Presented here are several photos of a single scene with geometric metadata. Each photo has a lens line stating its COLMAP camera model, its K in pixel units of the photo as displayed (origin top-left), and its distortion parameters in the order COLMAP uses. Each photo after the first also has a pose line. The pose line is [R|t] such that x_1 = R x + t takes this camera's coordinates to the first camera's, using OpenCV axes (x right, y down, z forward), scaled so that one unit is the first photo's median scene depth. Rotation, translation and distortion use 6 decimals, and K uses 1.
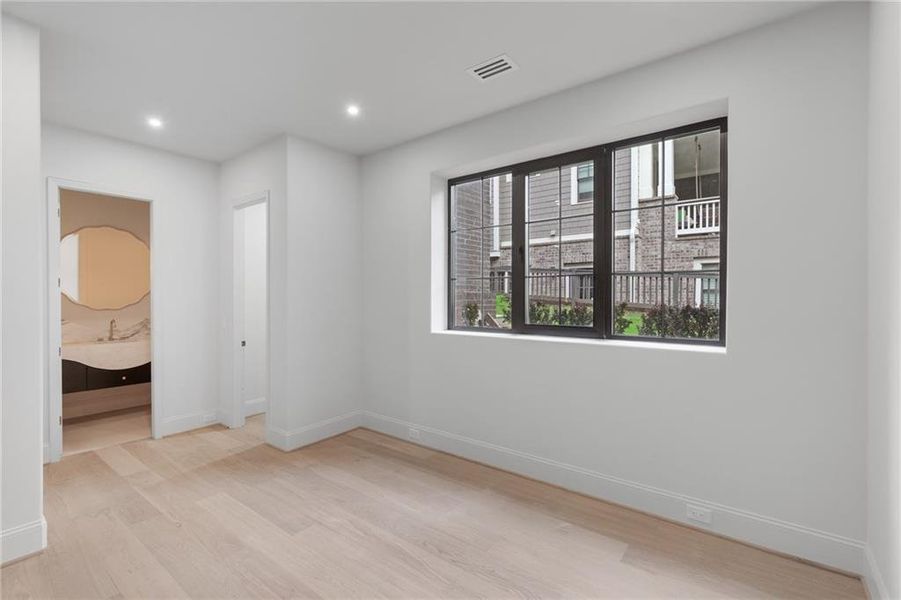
lens RADIAL K [[400.9, 0, 450.5], [0, 400.9, 300.0], [0, 0, 1]] dist [0.004354, 0.000389]
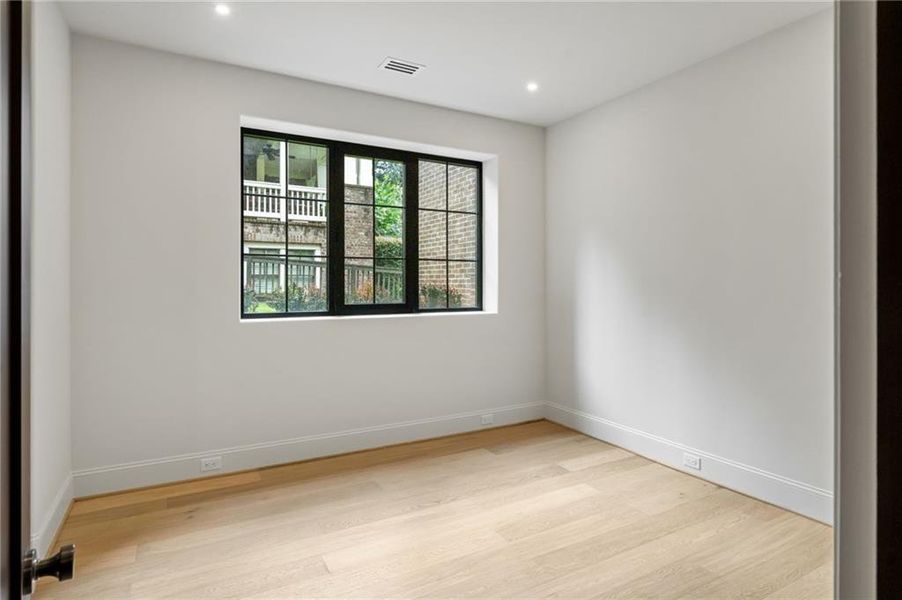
lens RADIAL K [[508.1, 0, 455.7], [0, 508.1, 291.3], [0, 0, 1]] dist [-0.004146, -0.000376]
pose [[0.372660, -0.009881, 0.927915, -0.842639], [0.006799, 0.999946, 0.007917, 0.016751], [-0.927943, 0.003358, 0.372707, 0.264311]]
